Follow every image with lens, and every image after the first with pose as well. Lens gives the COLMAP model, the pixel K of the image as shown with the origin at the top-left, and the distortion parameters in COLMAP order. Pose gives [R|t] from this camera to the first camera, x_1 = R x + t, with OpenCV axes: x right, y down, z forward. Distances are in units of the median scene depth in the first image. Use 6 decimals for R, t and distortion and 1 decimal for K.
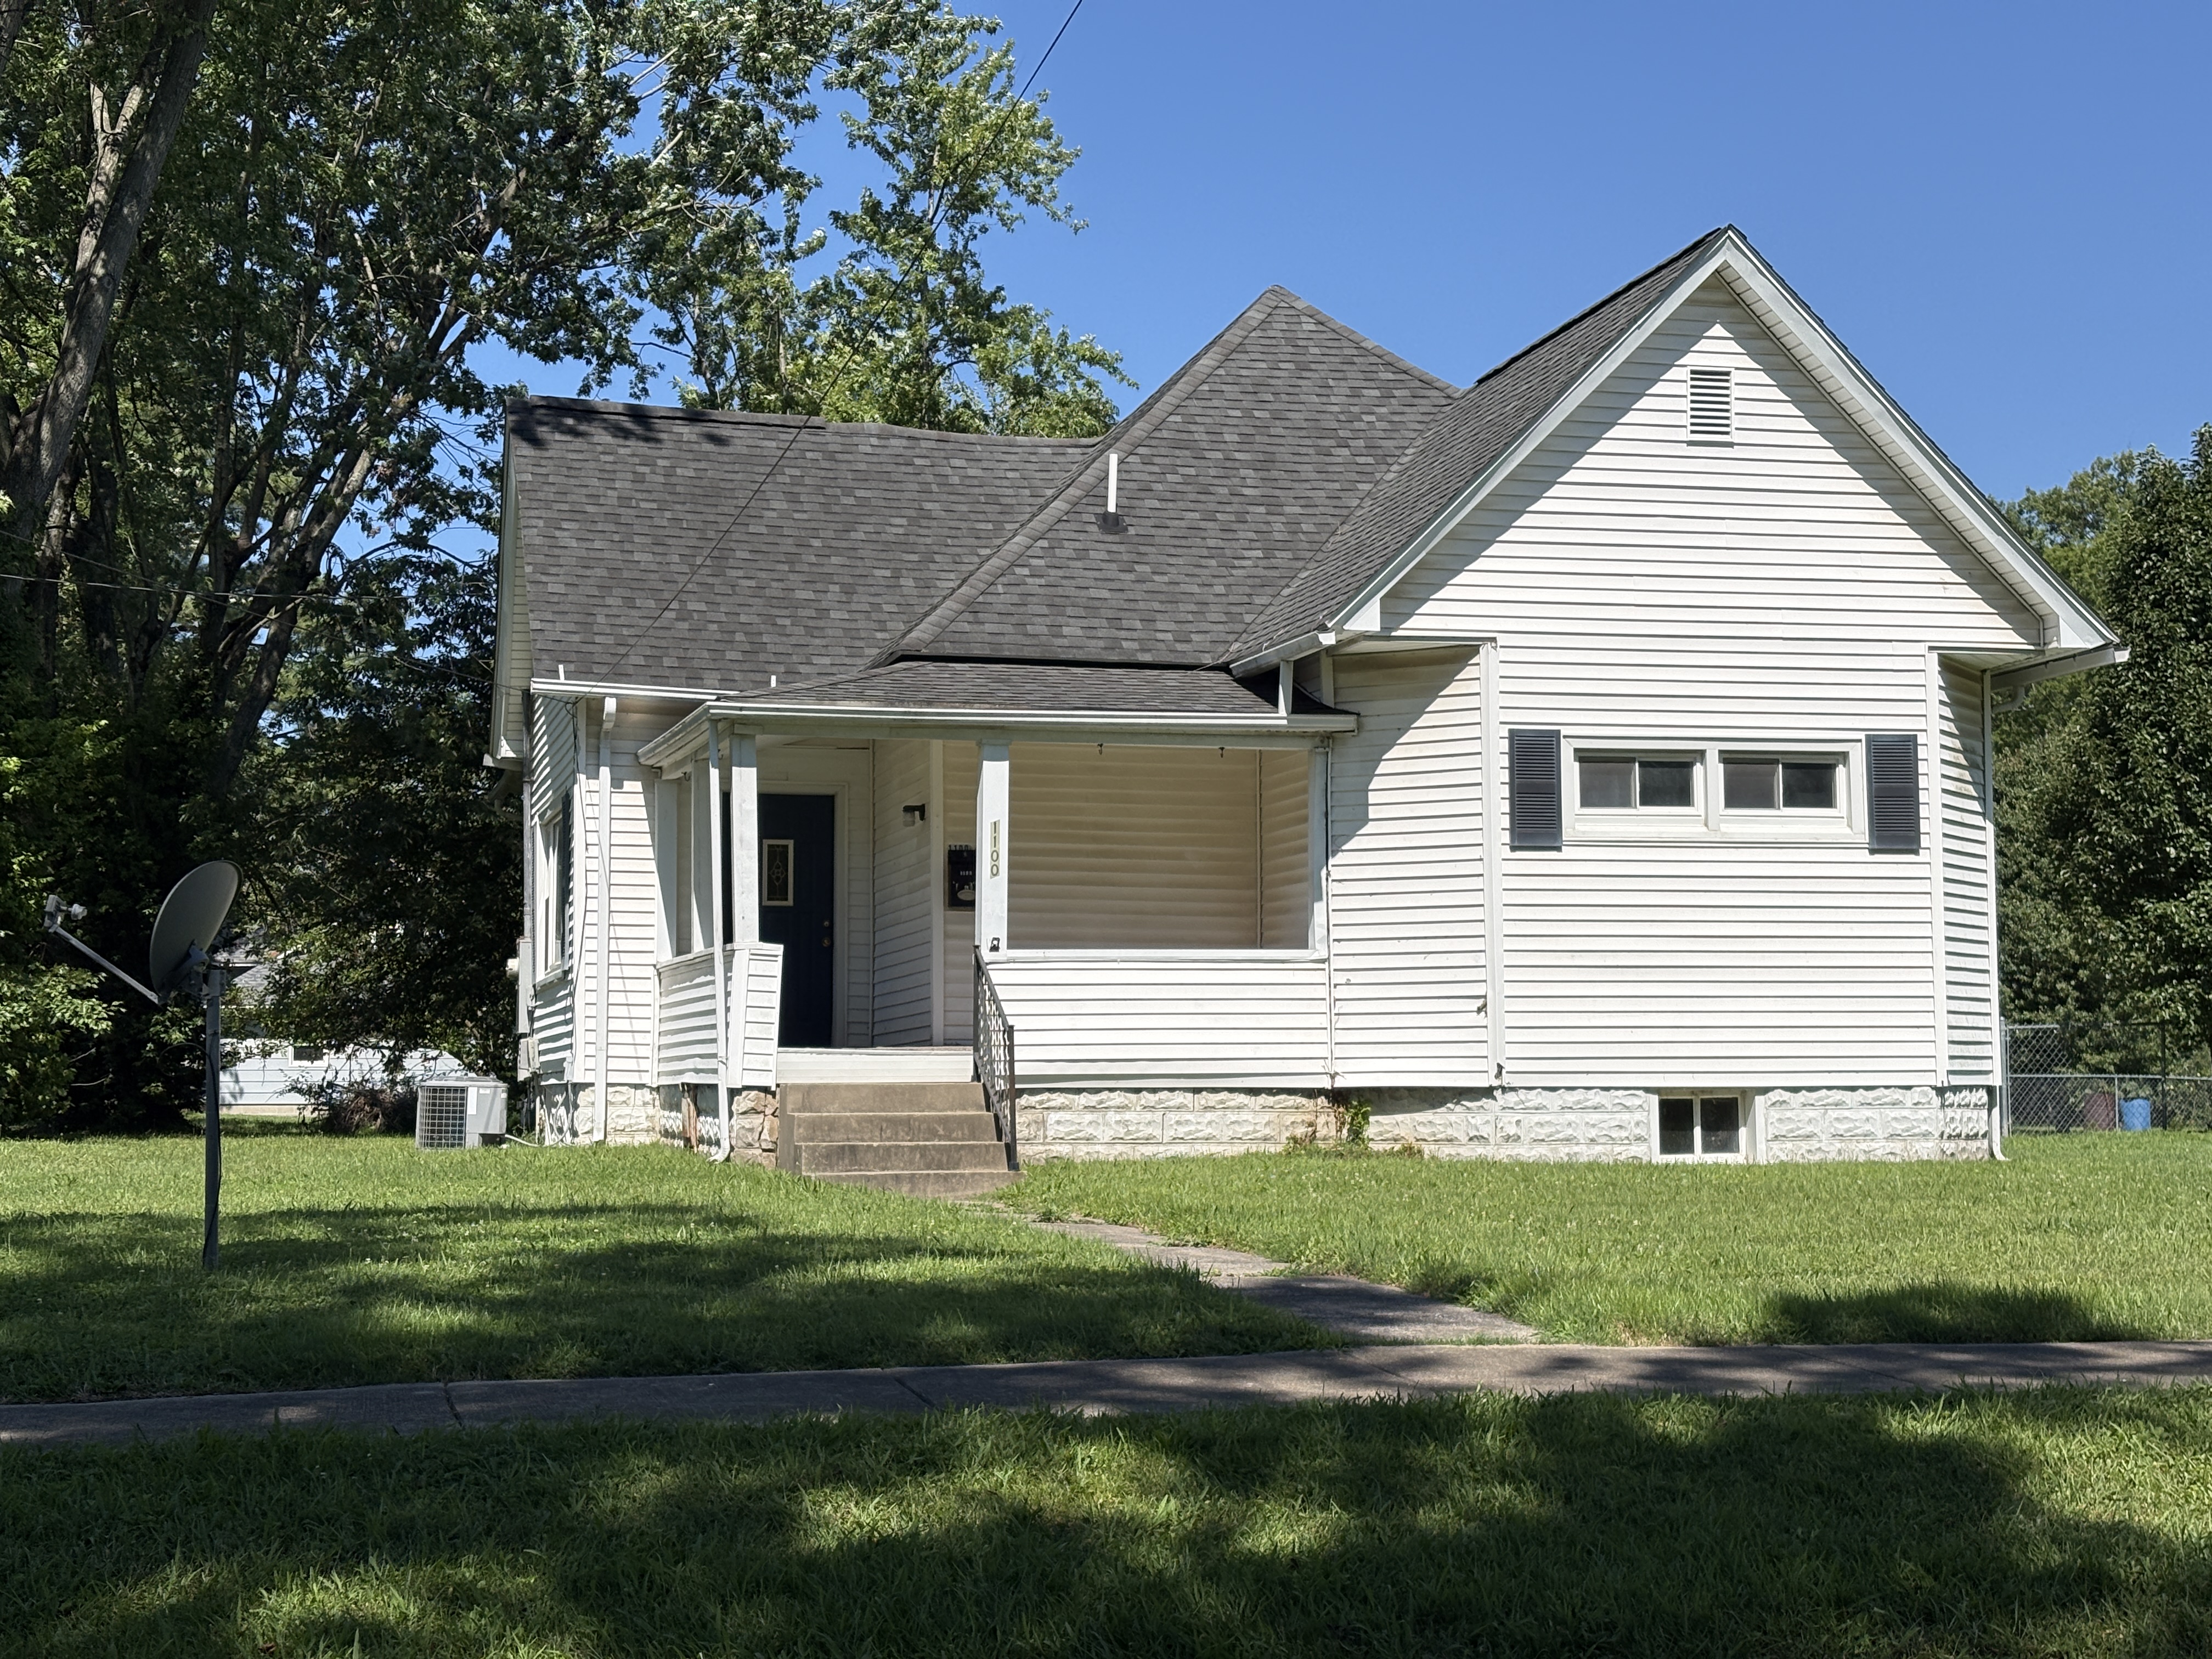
lens RADIAL K [[3261.9, 0, 1104.9], [0, 3261.9, 842.9], [0, 0, 1]] dist [0.190020, 0.000000]
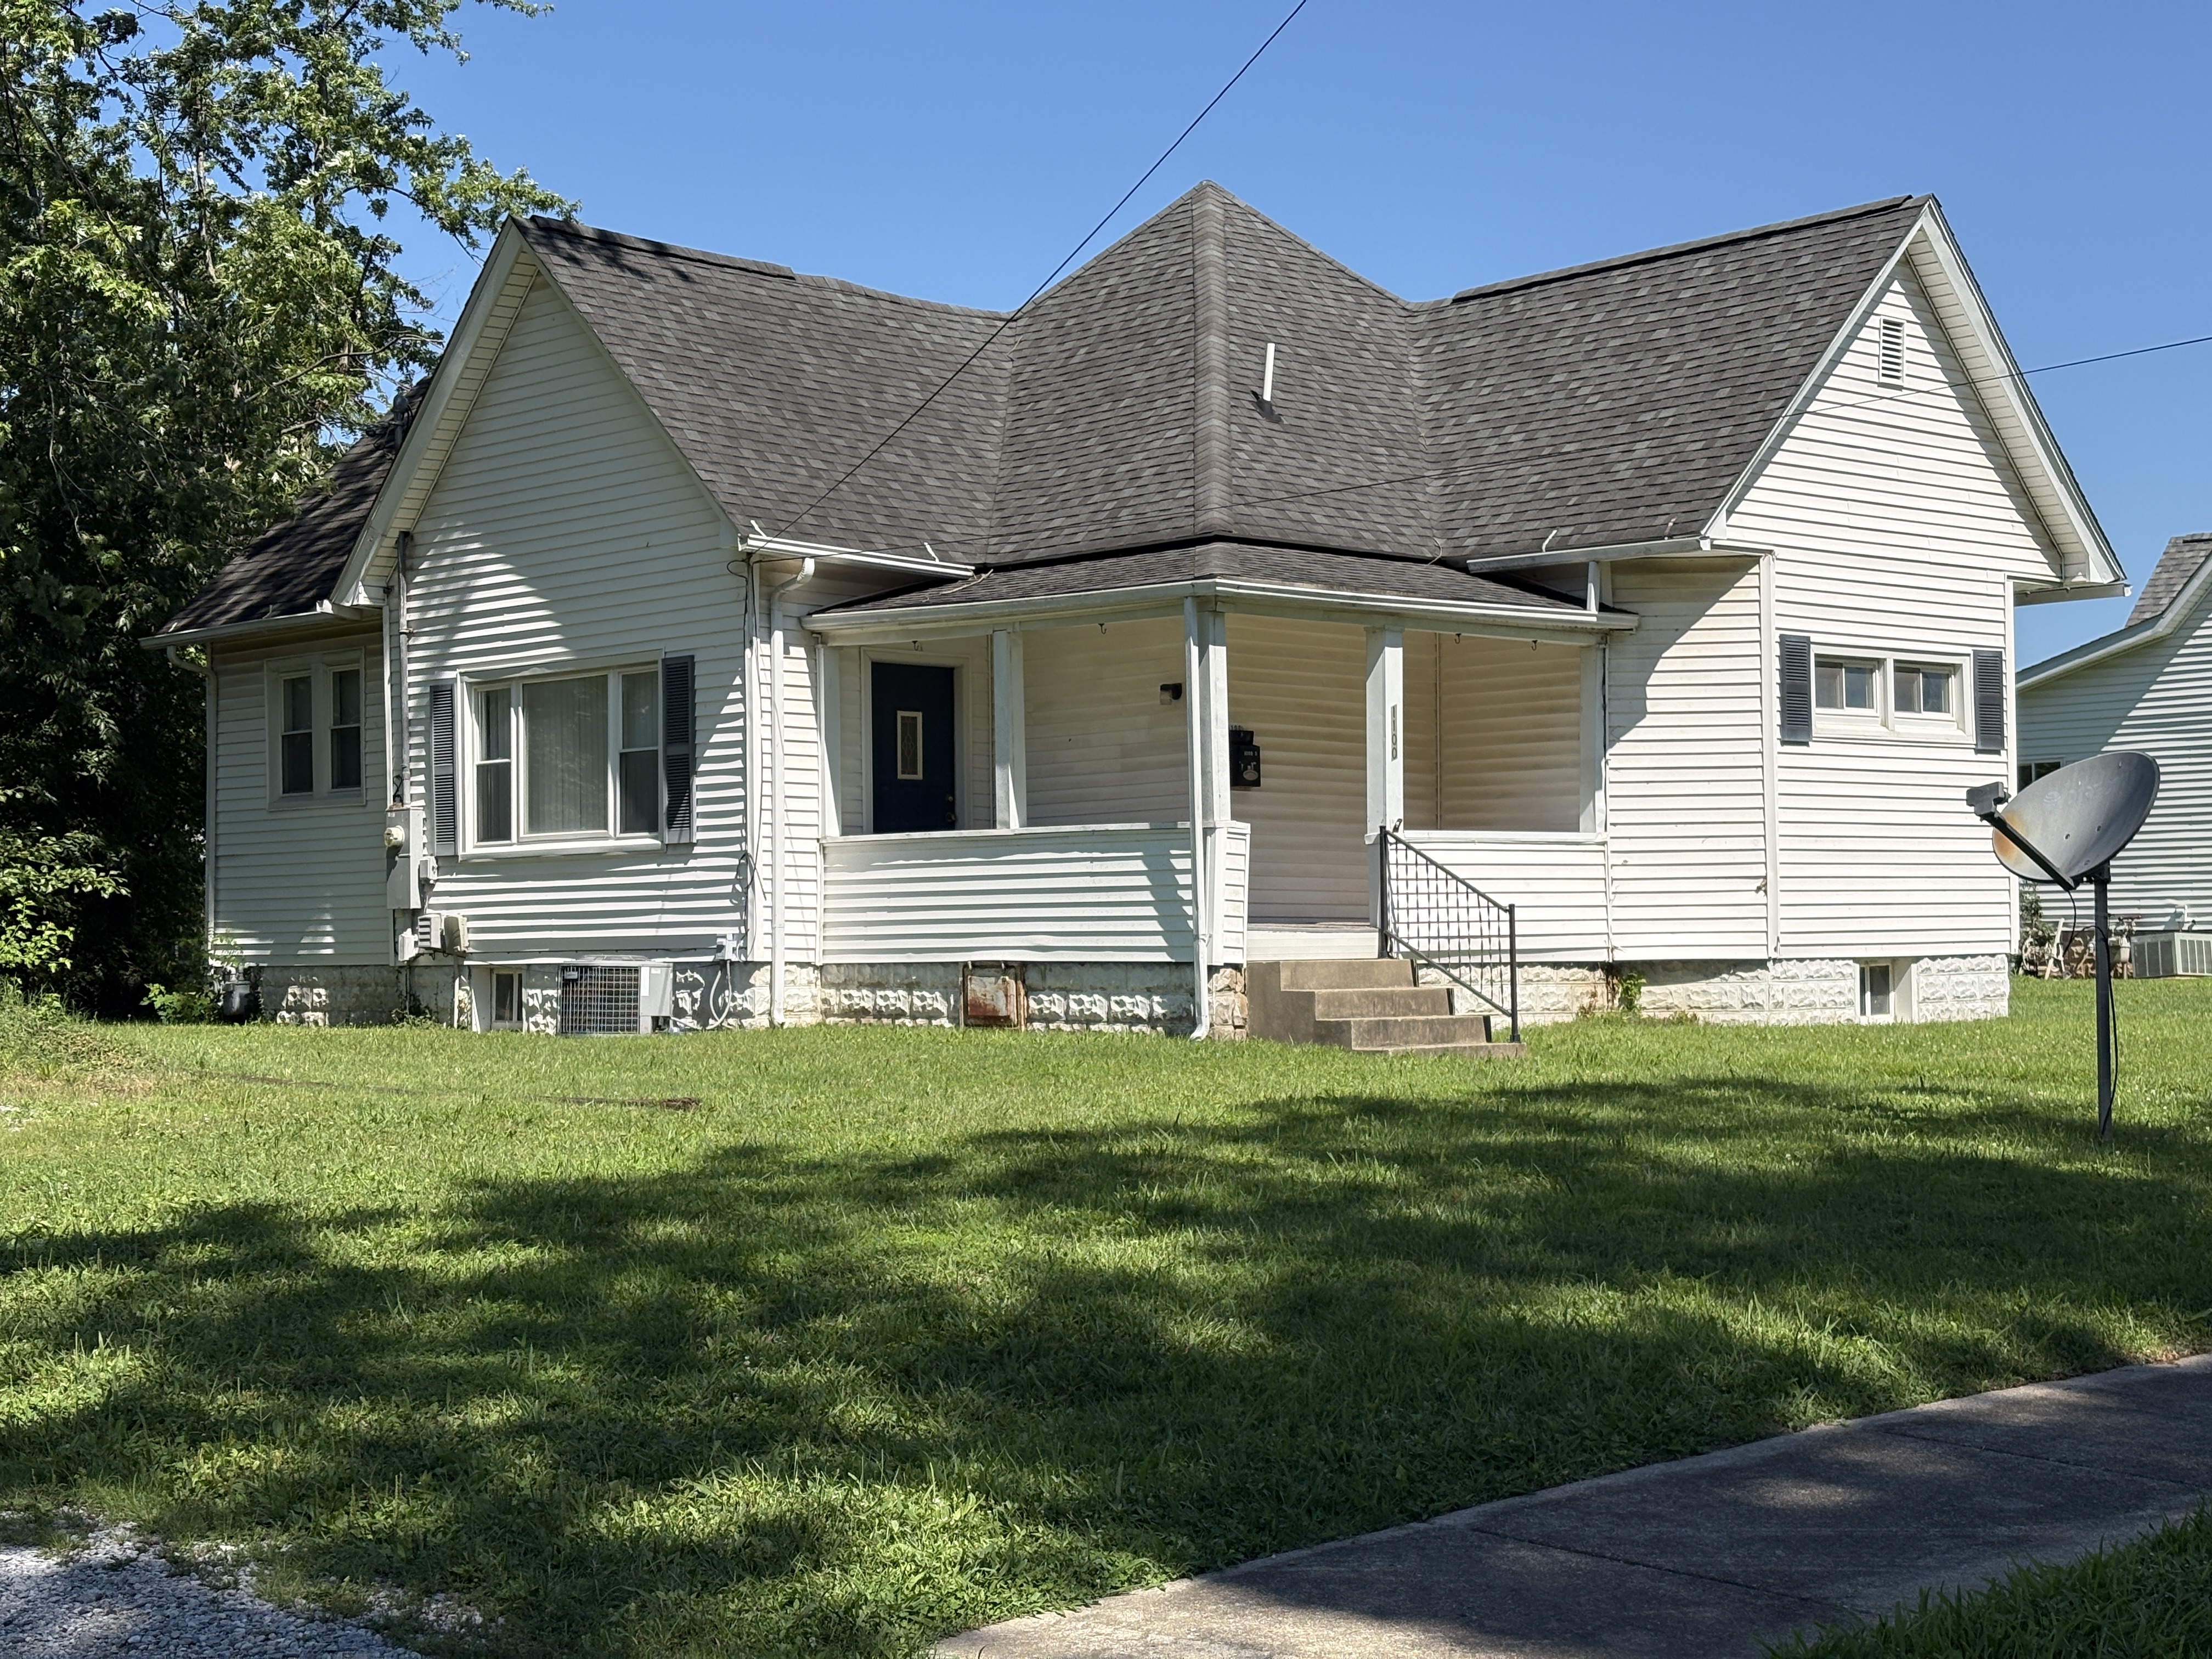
lens RADIAL K [[3261.9, 0, 1104.7], [0, 3261.9, 832.8], [0, 0, 1]] dist [0.190020, 0.000000]
pose [[0.870931, 0.010263, 0.491297, -0.607106], [-0.028005, 0.999194, 0.028772, 0.006304], [-0.490606, -0.038817, 0.870516, 0.142153]]
